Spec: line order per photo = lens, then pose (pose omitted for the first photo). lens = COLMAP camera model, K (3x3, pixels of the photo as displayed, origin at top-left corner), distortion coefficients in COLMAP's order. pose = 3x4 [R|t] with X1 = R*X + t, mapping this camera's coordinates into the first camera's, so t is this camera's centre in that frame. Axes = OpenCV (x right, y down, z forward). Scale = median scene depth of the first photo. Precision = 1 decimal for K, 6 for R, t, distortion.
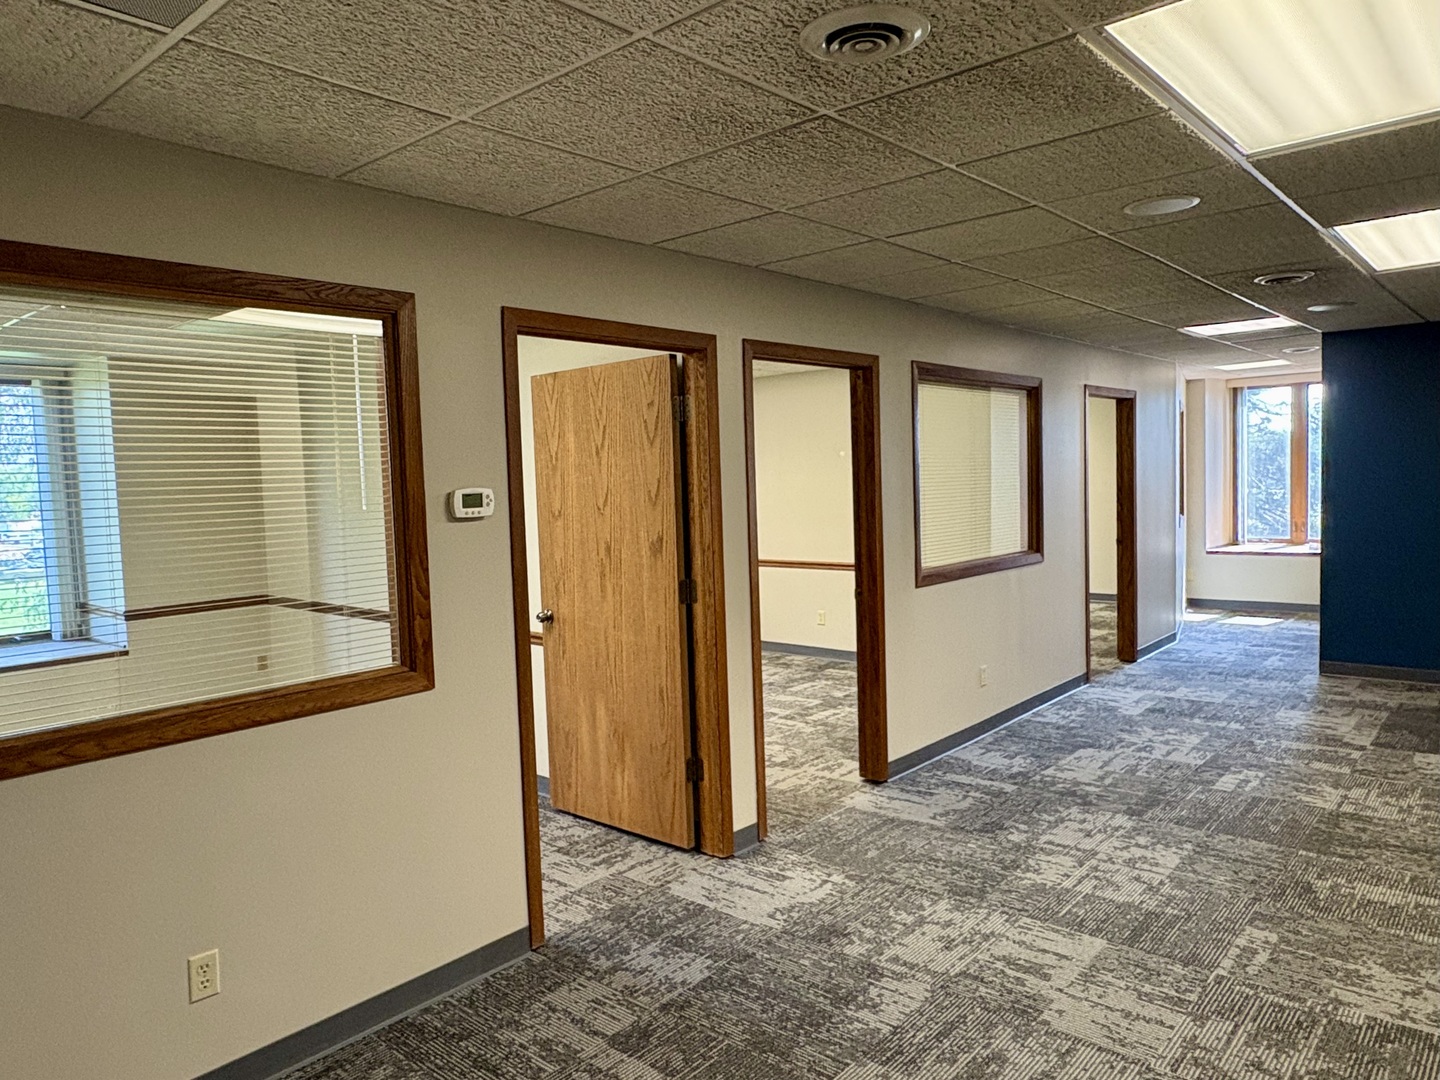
lens RADIAL K [[988.1, 0, 721.7], [0, 988.1, 533.0], [0, 0, 1]] dist [0.007056, 0.005744]
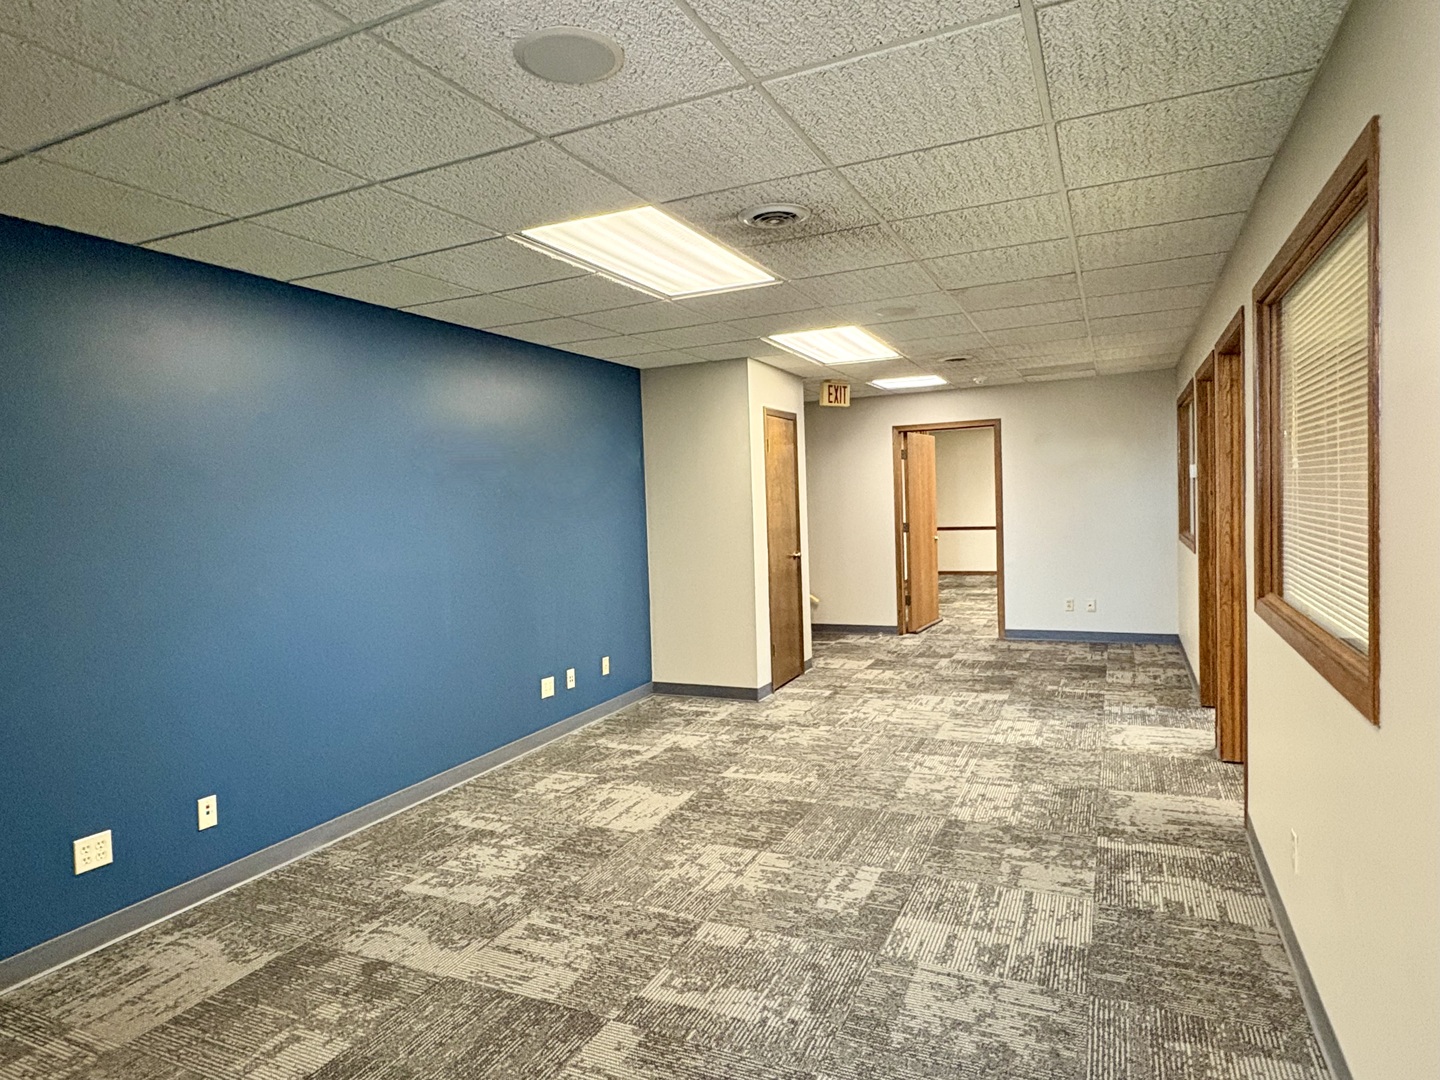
lens RADIAL K [[847.7, 0, 715.9], [0, 847.7, 543.3], [0, 0, 1]] dist [-0.002260, 0.001323]
pose [[-0.961339, 0.083611, -0.262368, 0.843606], [0.055195, 0.991960, 0.113877, -0.098042], [0.269780, 0.094993, -0.958225, 1.719895]]
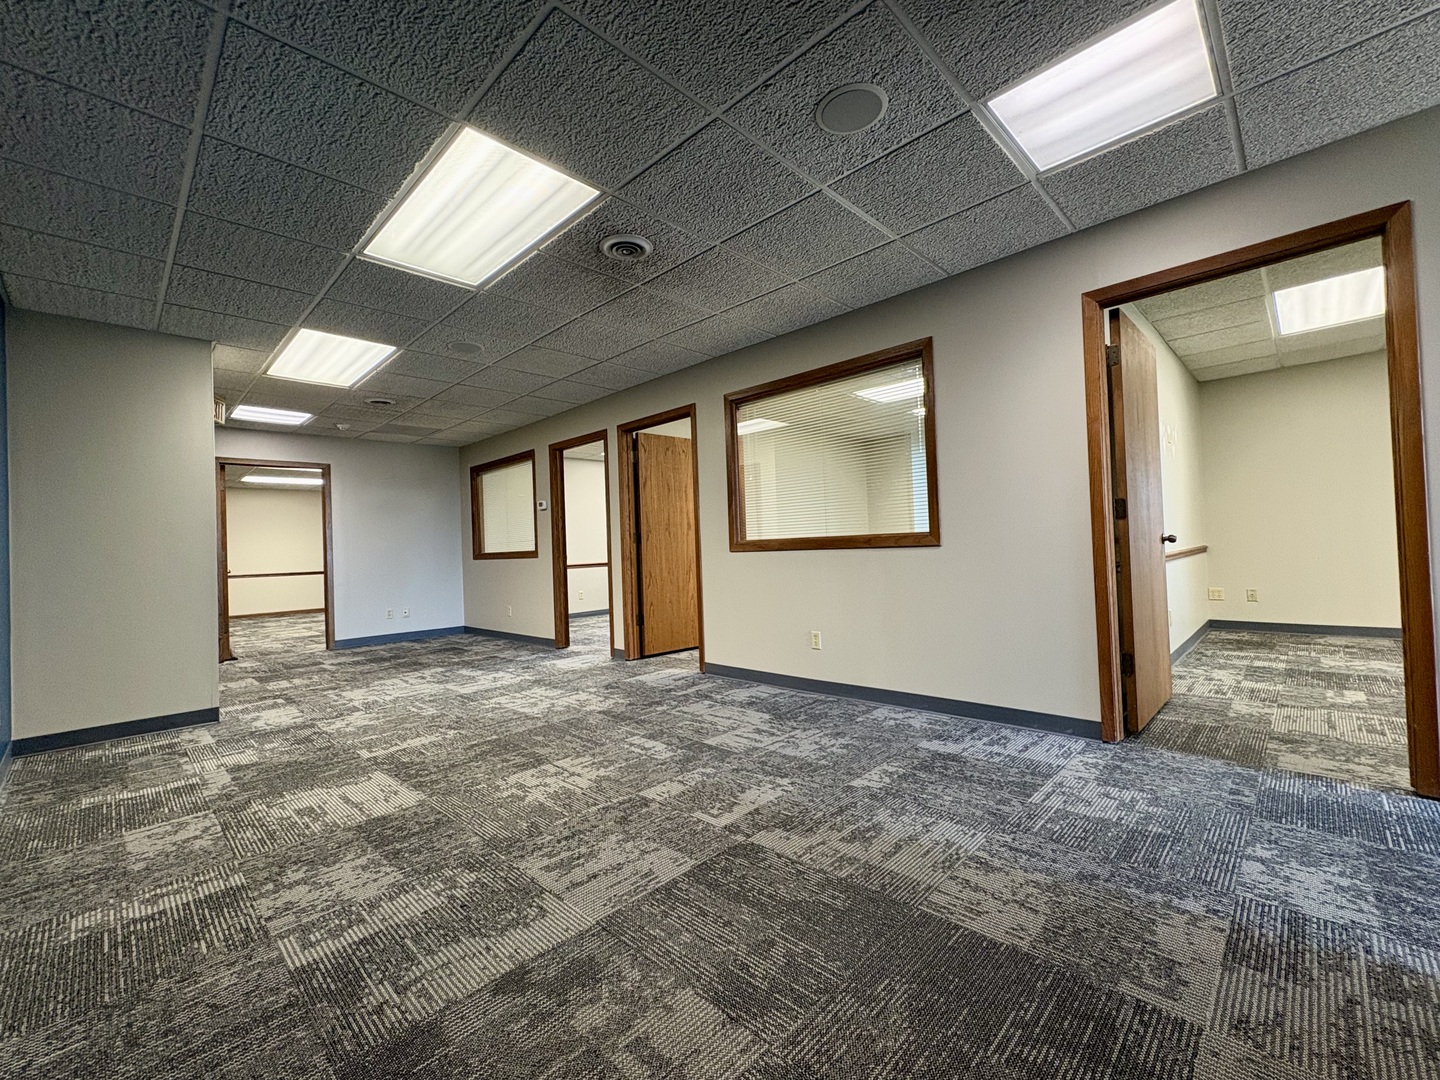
lens RADIAL K [[605.1, 0, 715.0], [0, 605.1, 539.6], [0, 0, 1]] dist [0.000259, 0.000233]
pose [[-0.074021, 0.019899, -0.997058, 1.248281], [-0.017514, 0.999621, 0.021251, 0.022921], [0.997103, 0.019036, -0.073644, 1.219386]]
